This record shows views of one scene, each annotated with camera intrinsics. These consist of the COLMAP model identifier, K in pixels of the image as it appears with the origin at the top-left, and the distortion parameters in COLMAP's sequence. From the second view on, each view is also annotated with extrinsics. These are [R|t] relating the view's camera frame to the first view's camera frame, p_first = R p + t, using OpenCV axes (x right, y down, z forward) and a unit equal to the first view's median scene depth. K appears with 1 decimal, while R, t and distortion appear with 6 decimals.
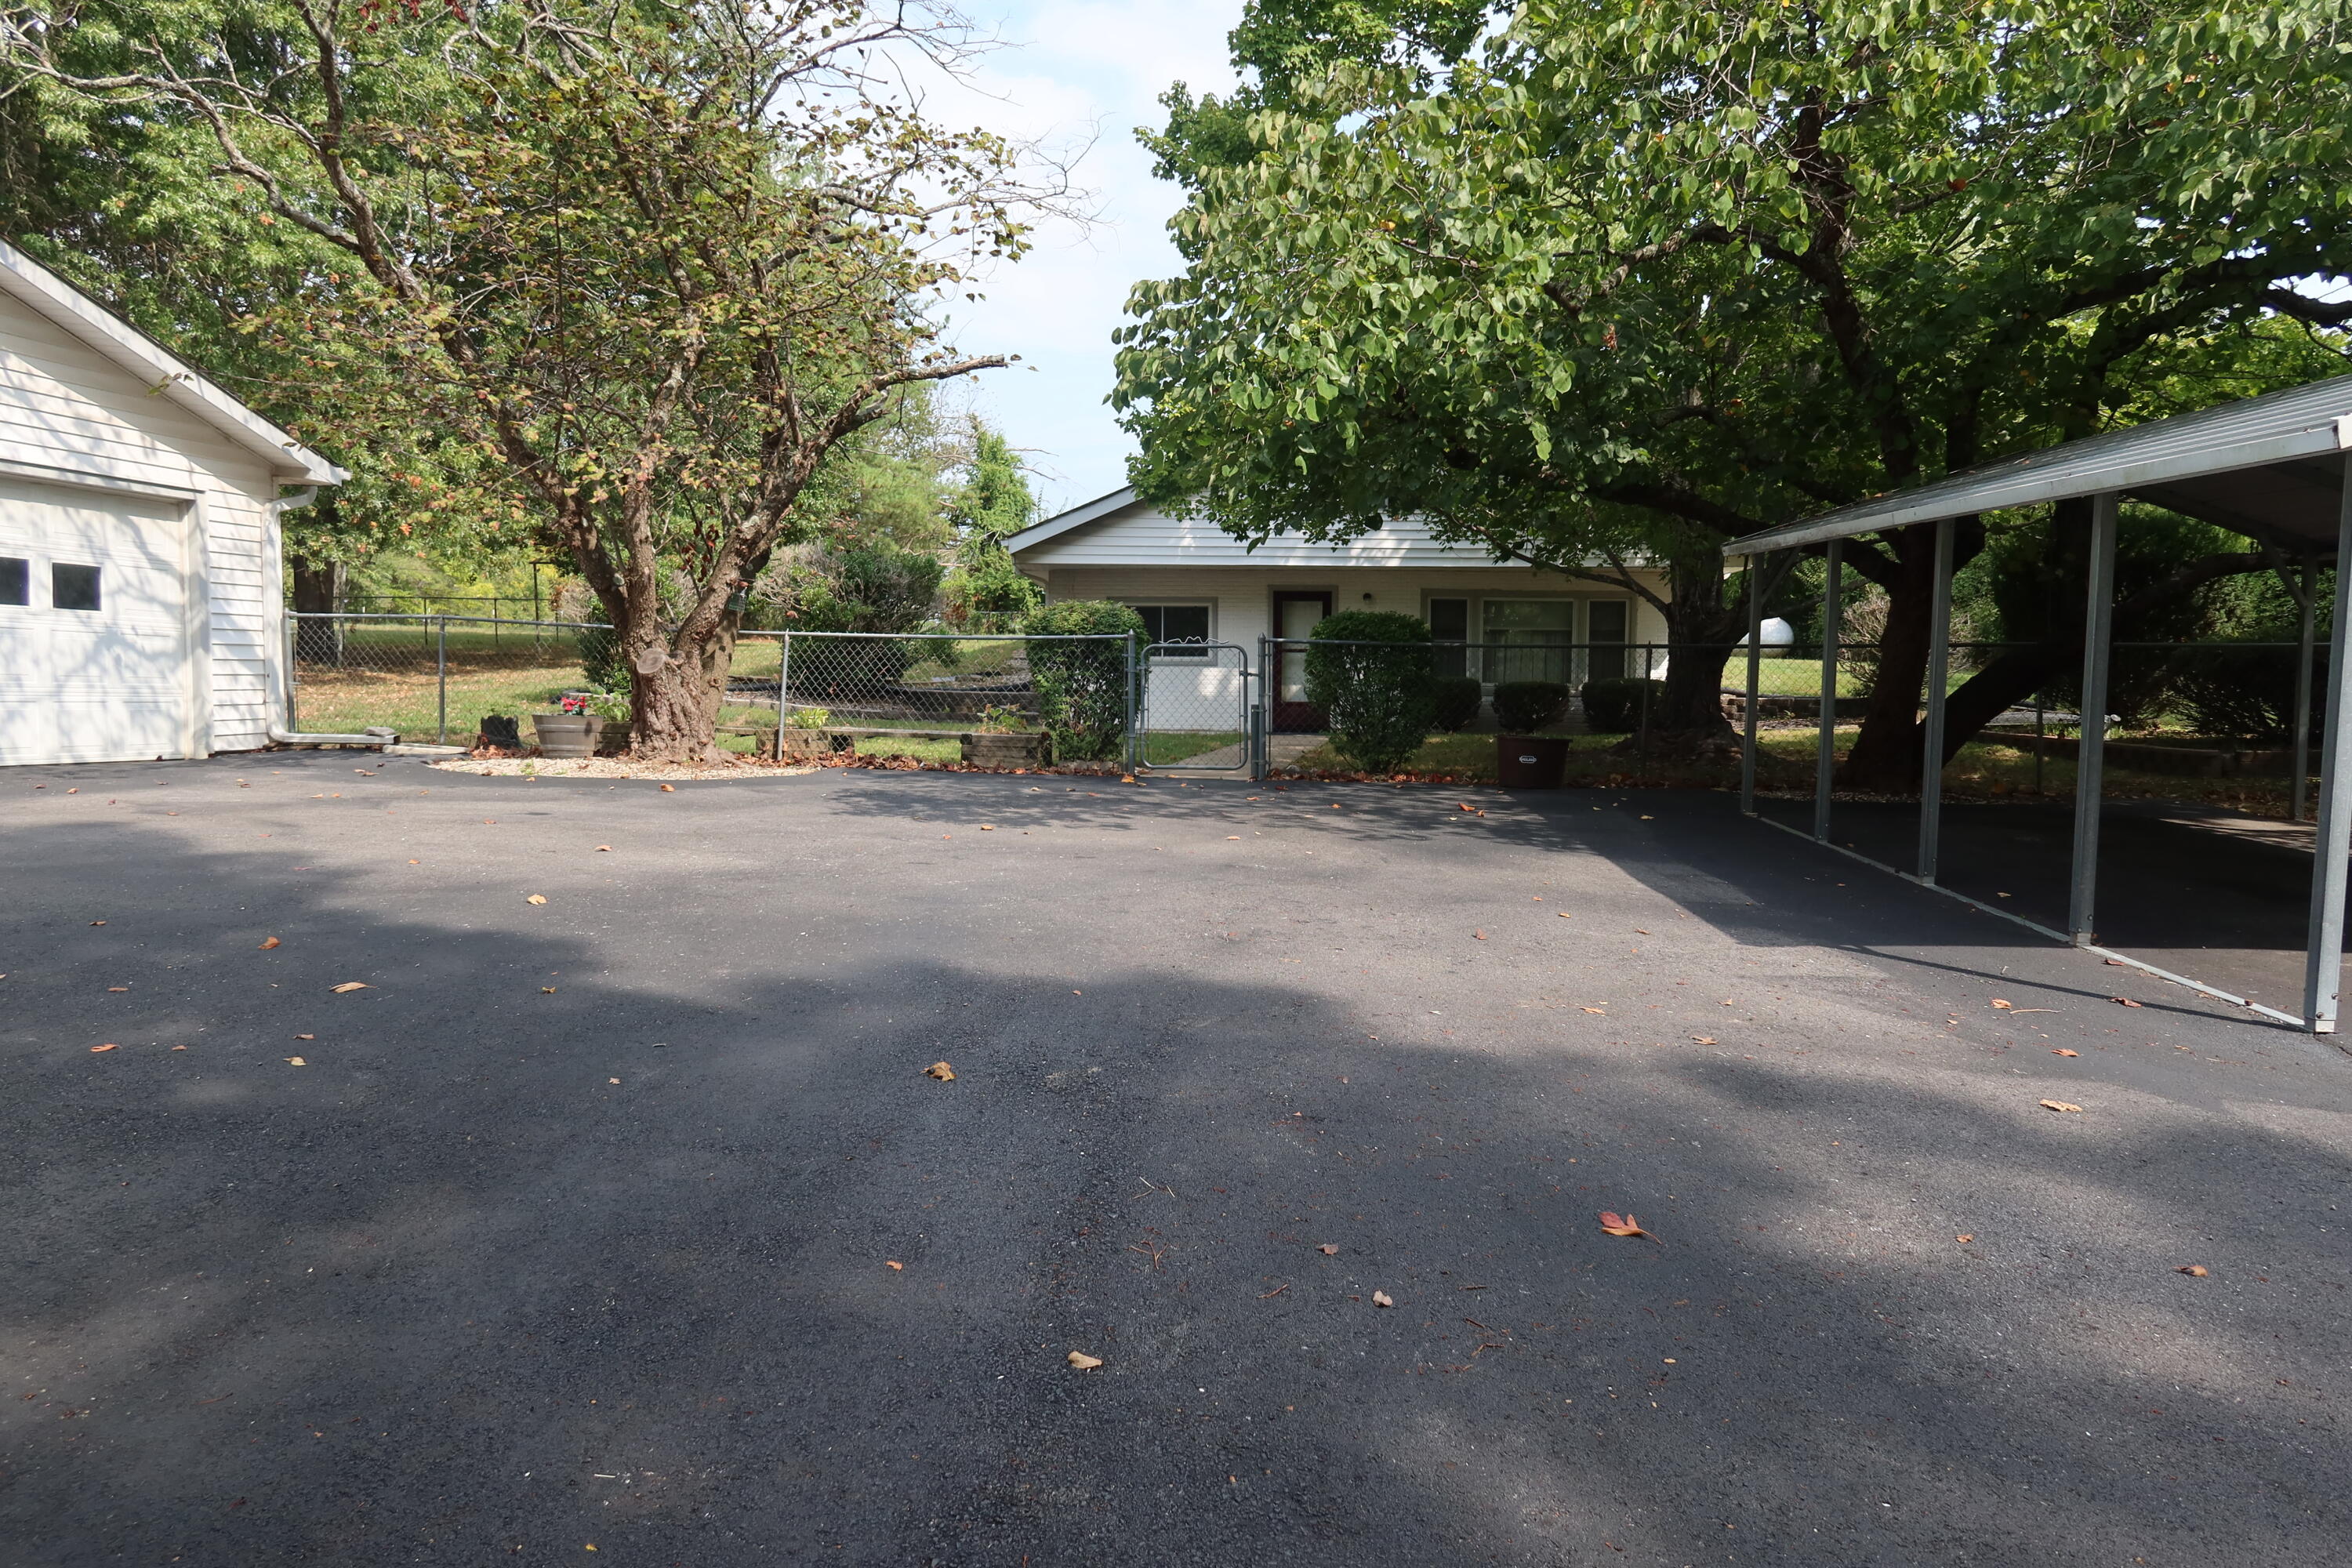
lens RADIAL K [[1674.3, 0, 1169.3], [0, 1674.3, 798.7], [0, 0, 1]] dist [-0.005938, -0.003441]
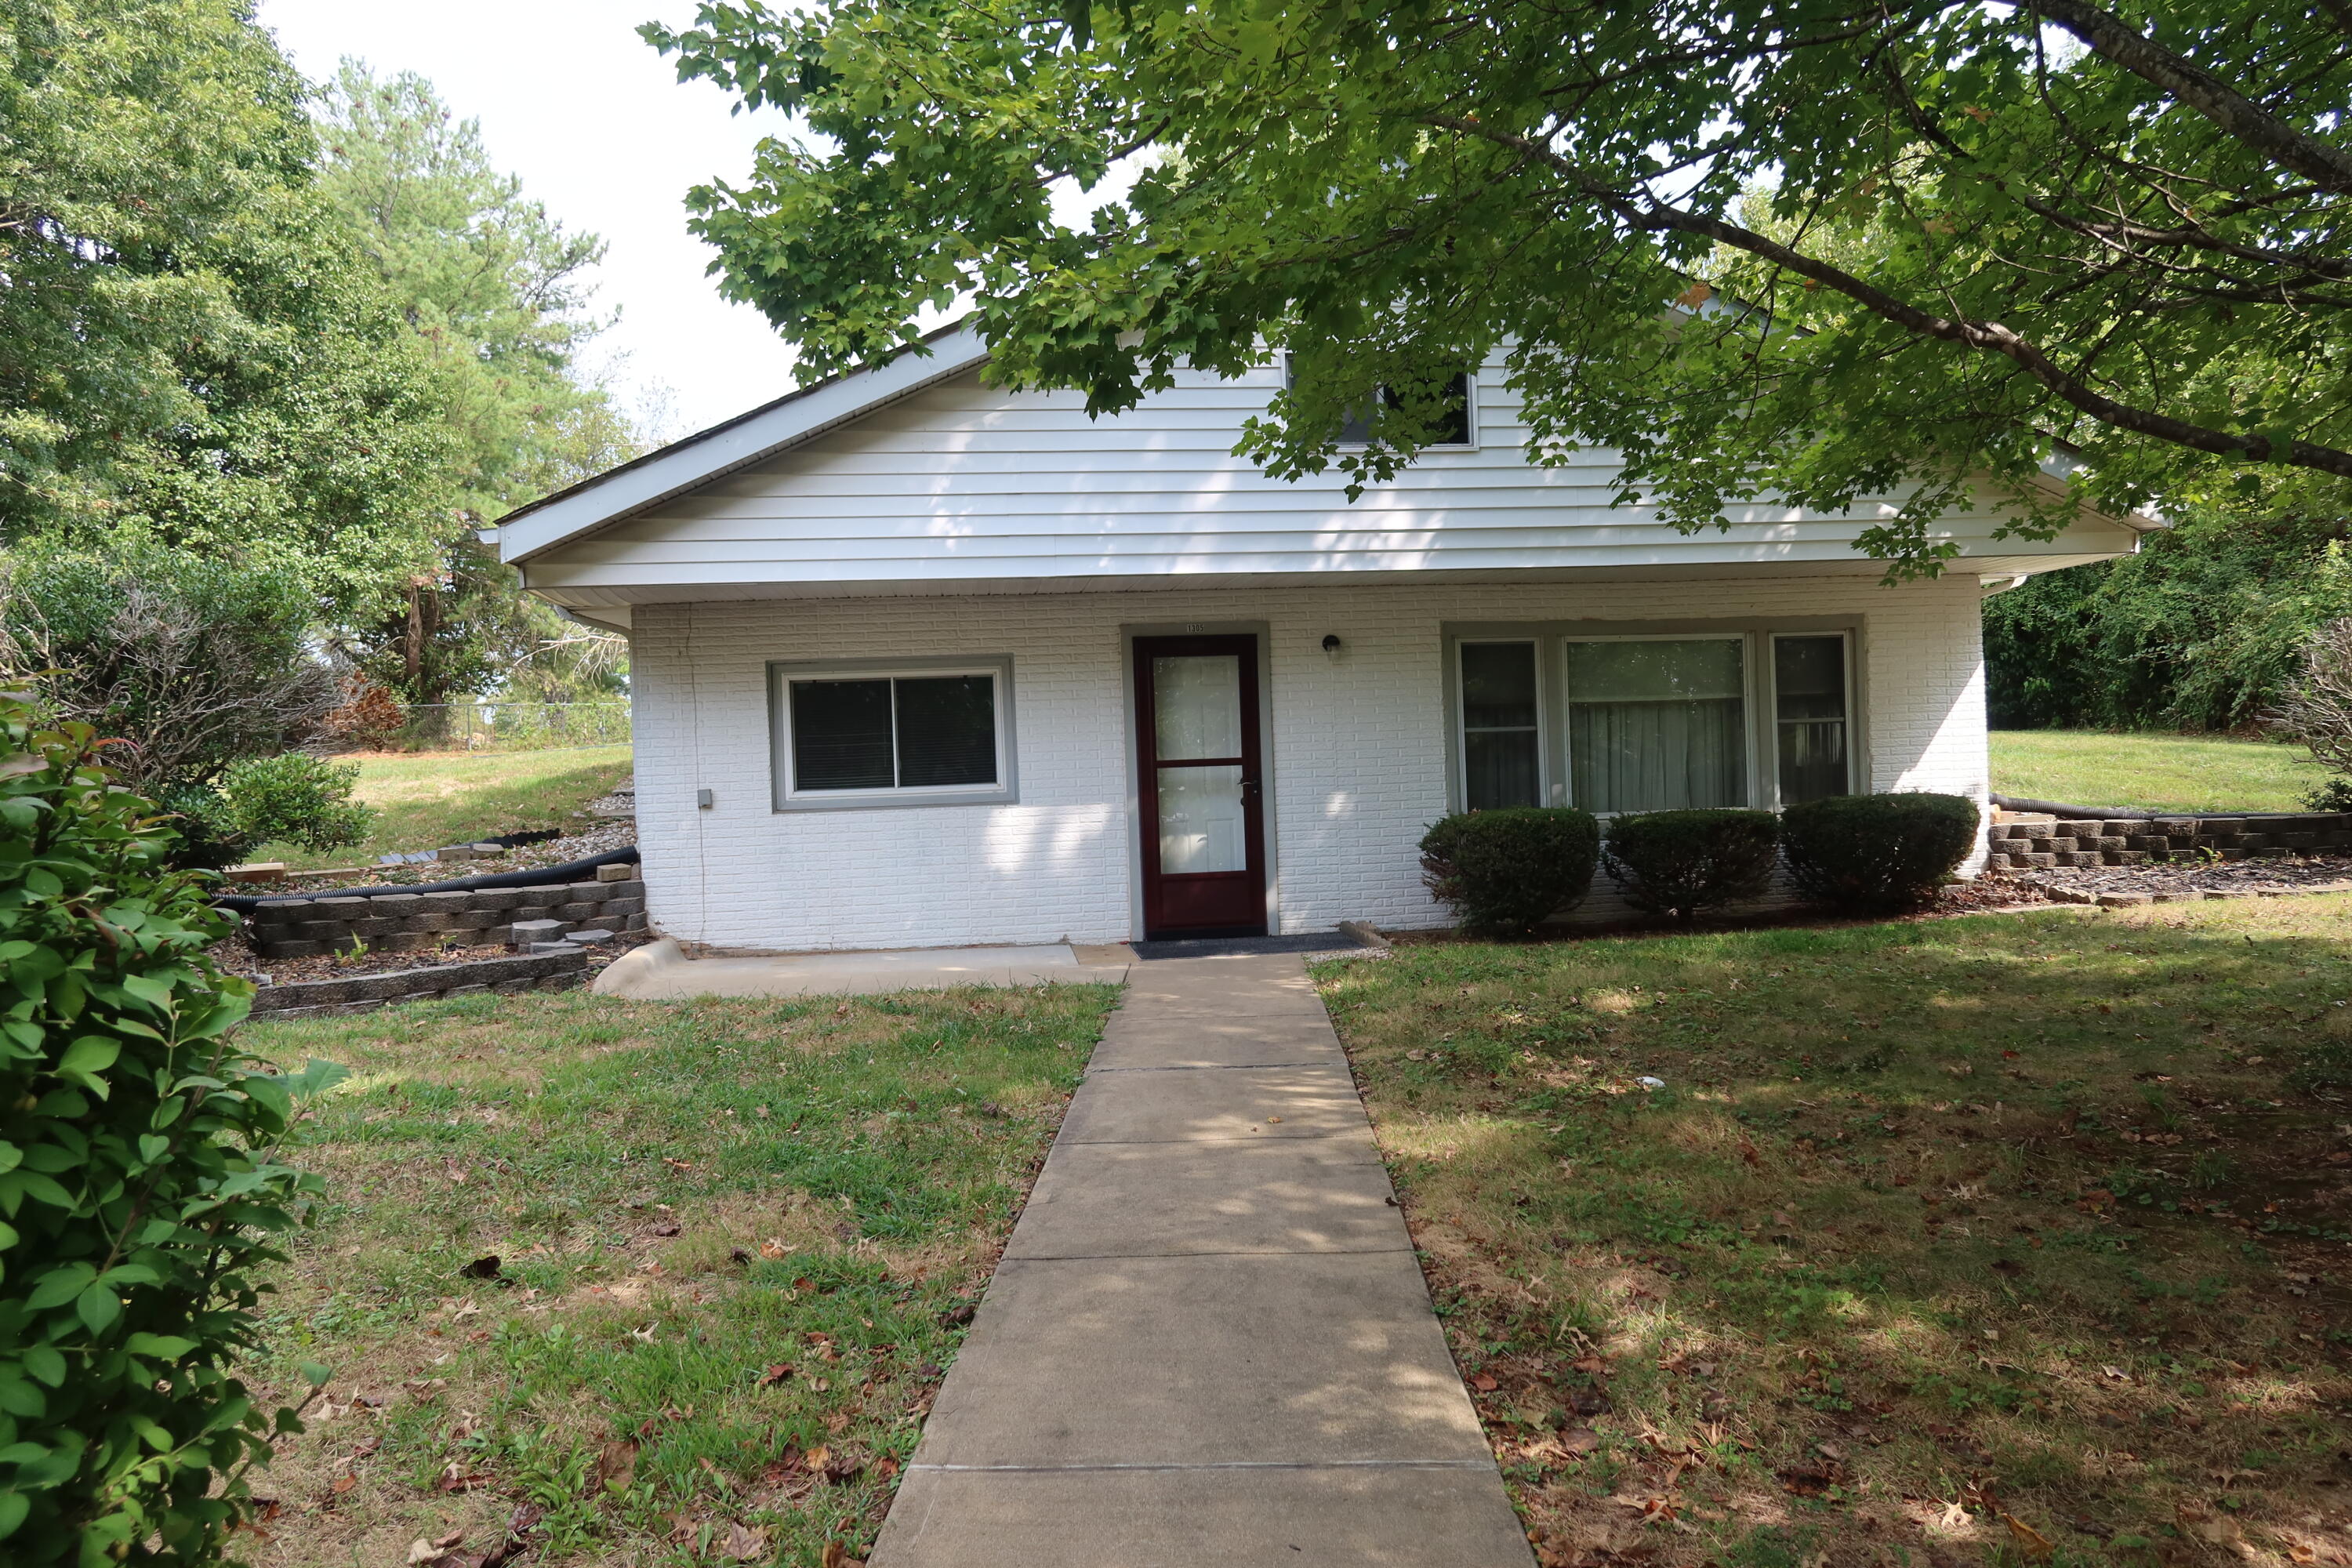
lens RADIAL K [[1674.3, 0, 1169.3], [0, 1674.3, 798.7], [0, 0, 1]] dist [-0.005938, -0.003441]
pose [[0.990144, -0.045688, 0.132389, 0.006955], [0.051441, 0.997860, -0.040364, -0.050993], [-0.130261, 0.046776, 0.990376, 0.459440]]
